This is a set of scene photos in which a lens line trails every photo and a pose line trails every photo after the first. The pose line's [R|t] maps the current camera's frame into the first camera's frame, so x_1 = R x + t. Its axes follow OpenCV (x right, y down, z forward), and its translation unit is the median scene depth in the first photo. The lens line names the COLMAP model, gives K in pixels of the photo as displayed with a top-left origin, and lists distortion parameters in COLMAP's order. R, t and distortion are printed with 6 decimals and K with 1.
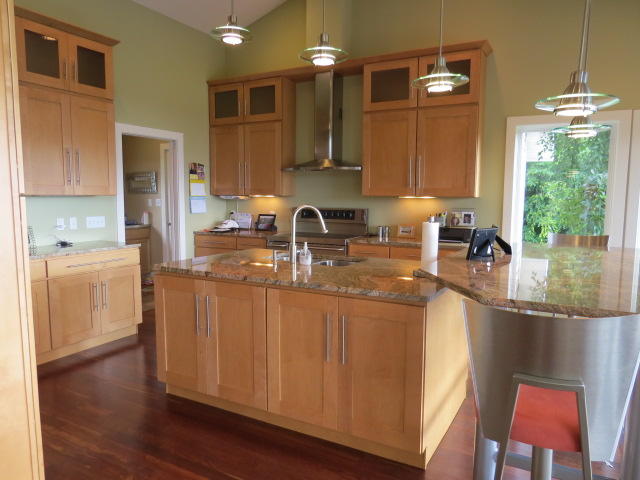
lens RADIAL K [[457.9, 0, 320.0], [0, 457.9, 240.0], [0, 0, 1]] dist [-0.009581, -0.007734]
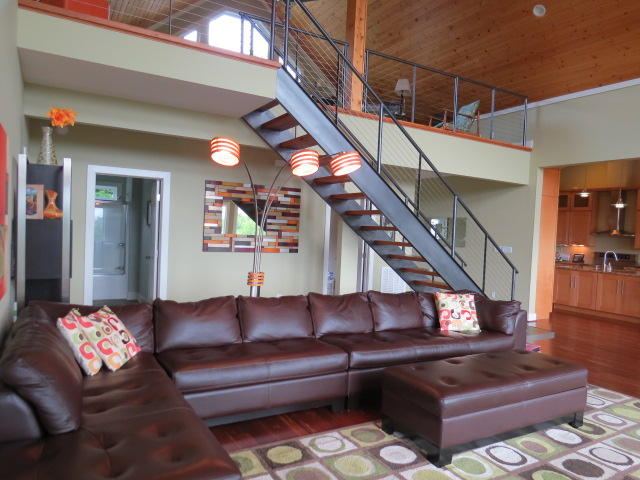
lens RADIAL K [[457.9, 0, 320.0], [0, 457.9, 240.0], [0, 0, 1]] dist [-0.009581, -0.007734]
pose [[0.861164, 0.054707, -0.505376, -0.094309], [-0.096884, 0.993631, -0.057532, 0.120620], [0.499010, 0.098507, 0.860979, -1.474255]]
